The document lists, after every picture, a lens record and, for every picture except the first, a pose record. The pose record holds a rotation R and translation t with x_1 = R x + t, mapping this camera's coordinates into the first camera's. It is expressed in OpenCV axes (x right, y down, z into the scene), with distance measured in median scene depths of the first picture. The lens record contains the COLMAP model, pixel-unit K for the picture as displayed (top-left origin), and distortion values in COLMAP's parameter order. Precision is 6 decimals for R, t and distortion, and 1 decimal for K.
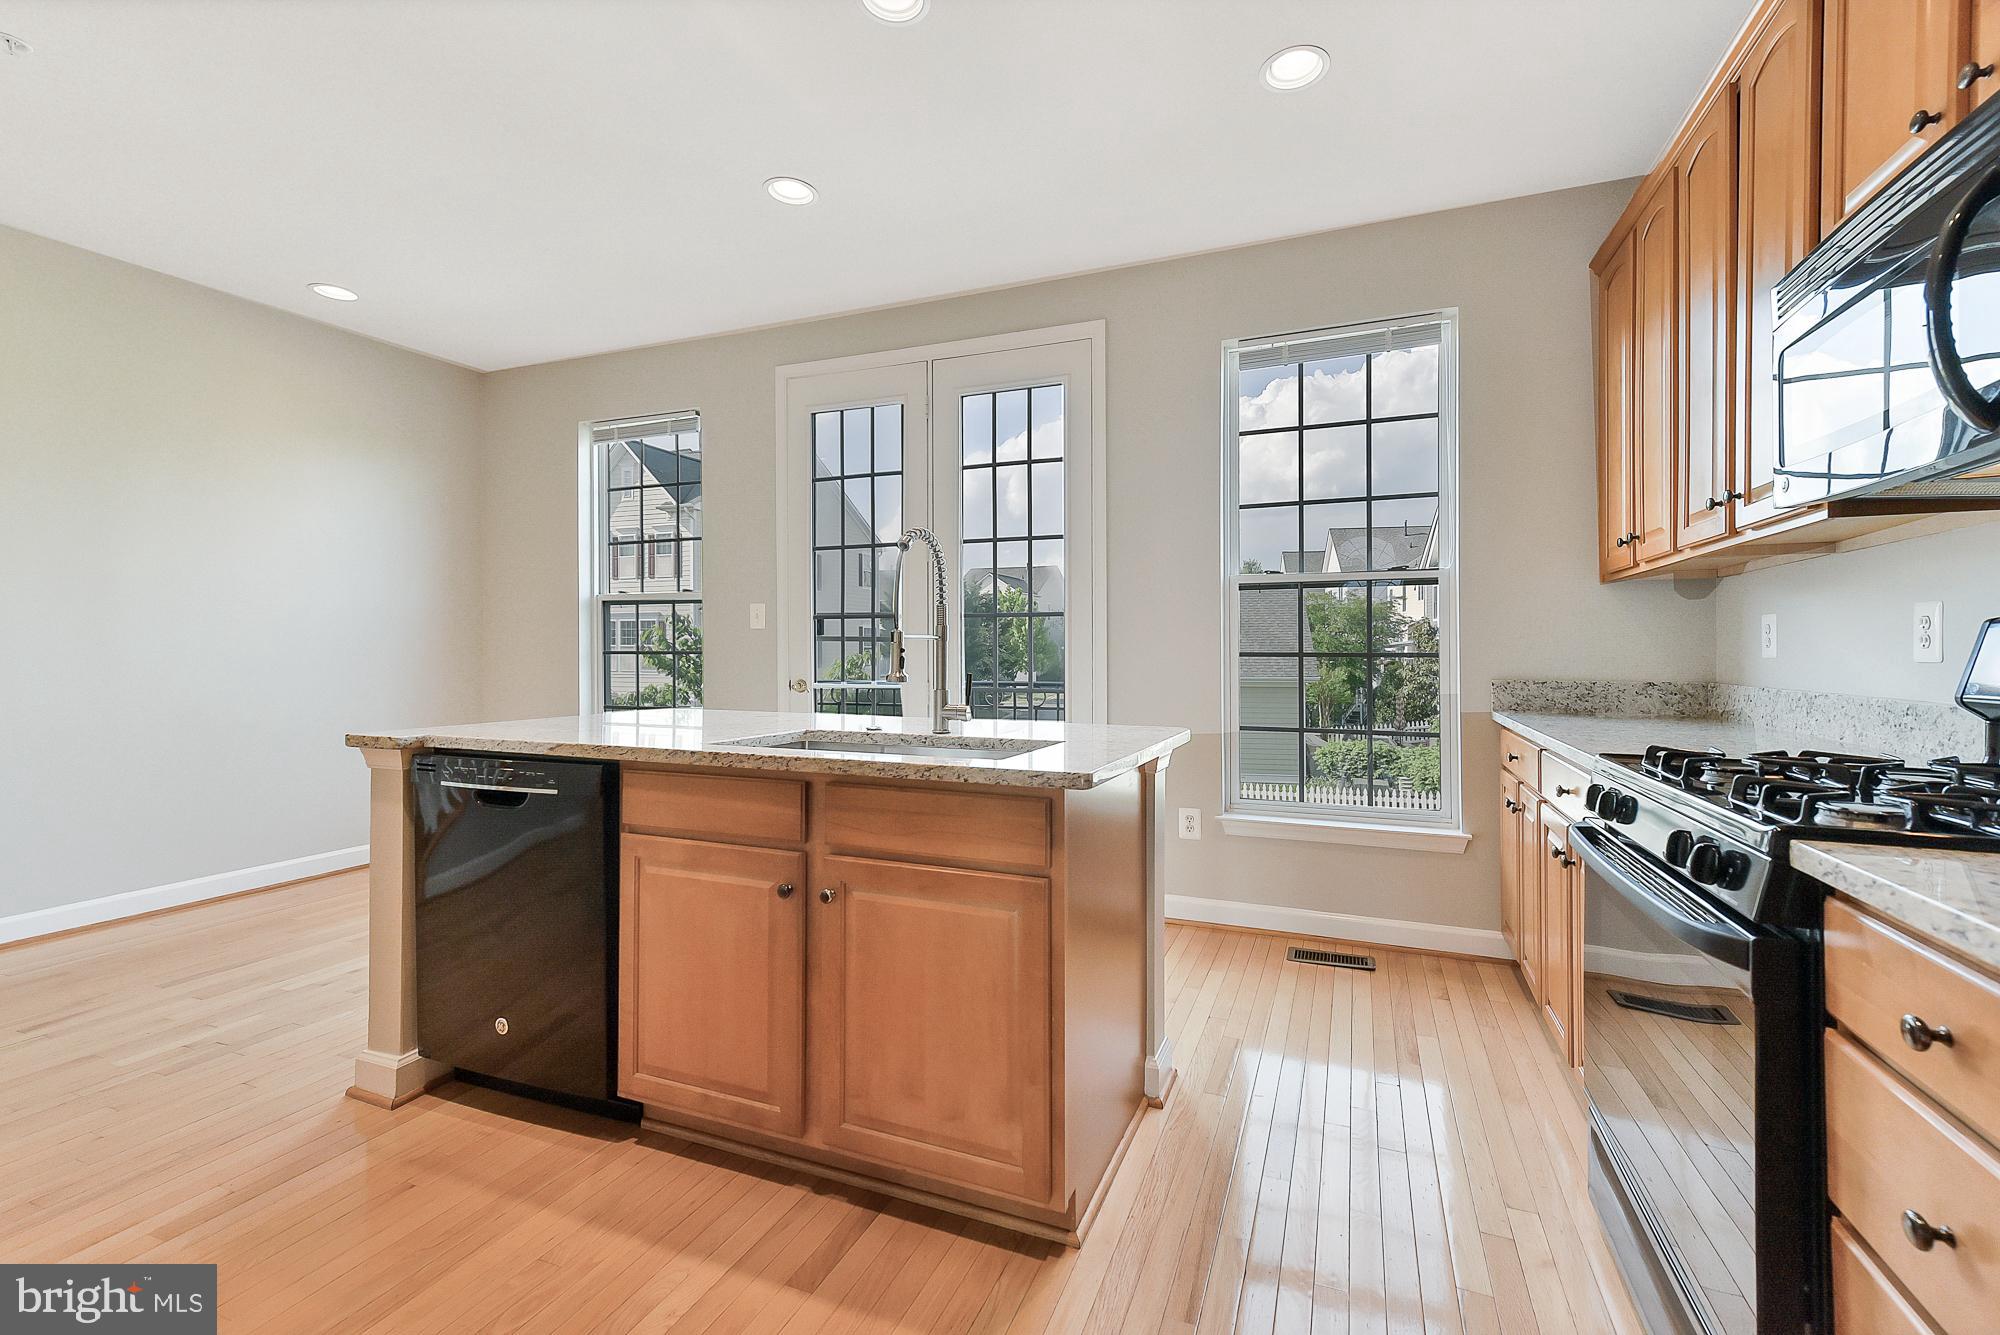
lens RADIAL K [[781.4, 0, 1018.9], [0, 781.4, 655.3], [0, 0, 1]] dist [0.008968, 0.000674]
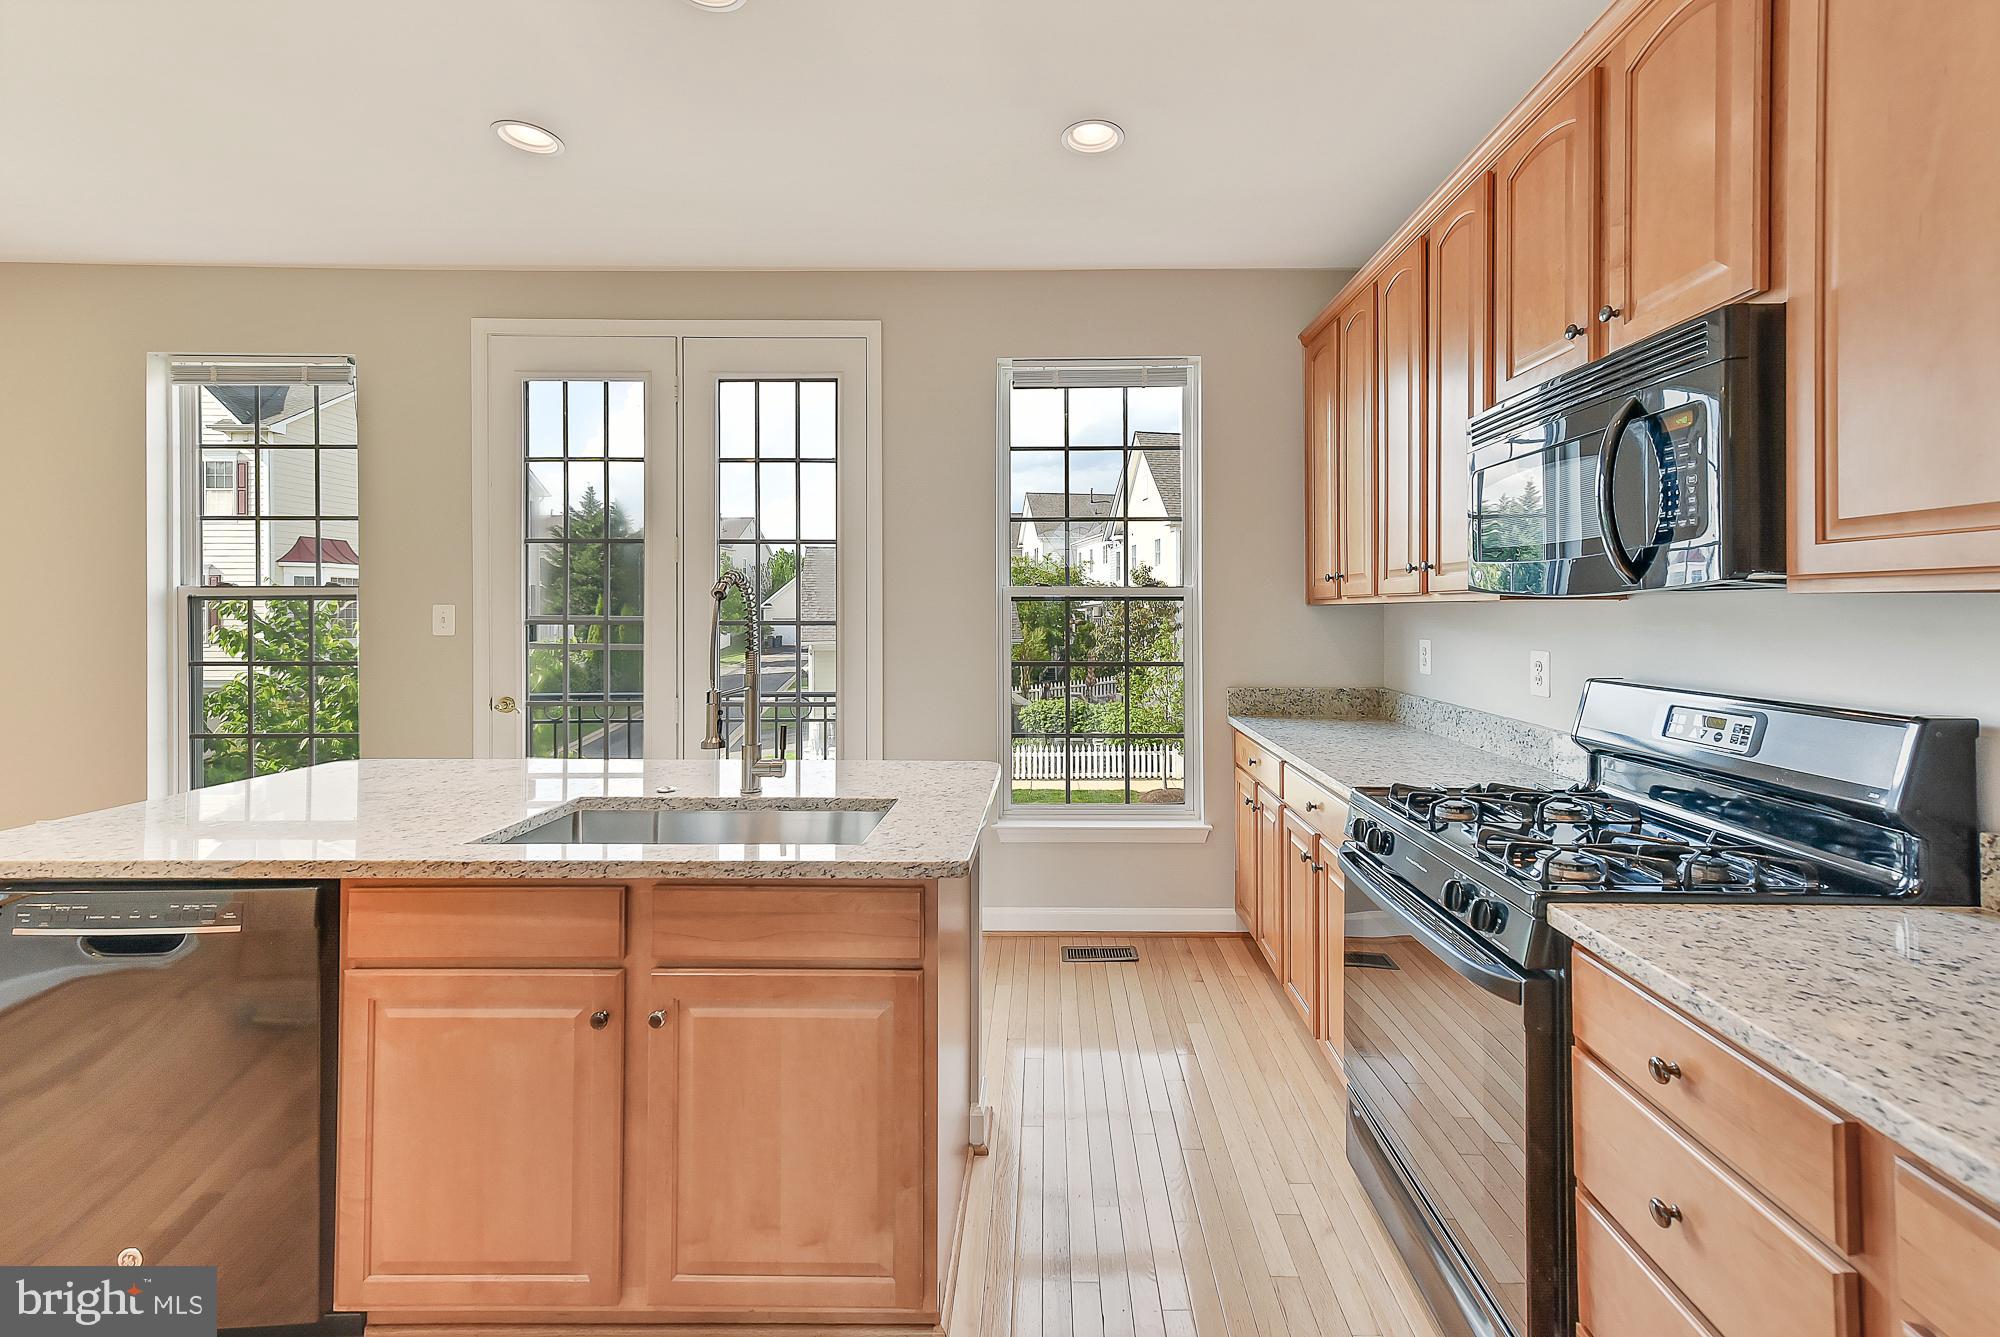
lens RADIAL K [[805.4, 0, 1004.9], [0, 805.4, 615.1], [0, 0, 1]] dist [0.010122, 0.000593]
pose [[0.939789, -0.000303, 0.341756, -0.165176], [0.000639, 0.999999, -0.000868, -0.122091], [-0.341756, 0.001034, 0.939788, 0.019777]]
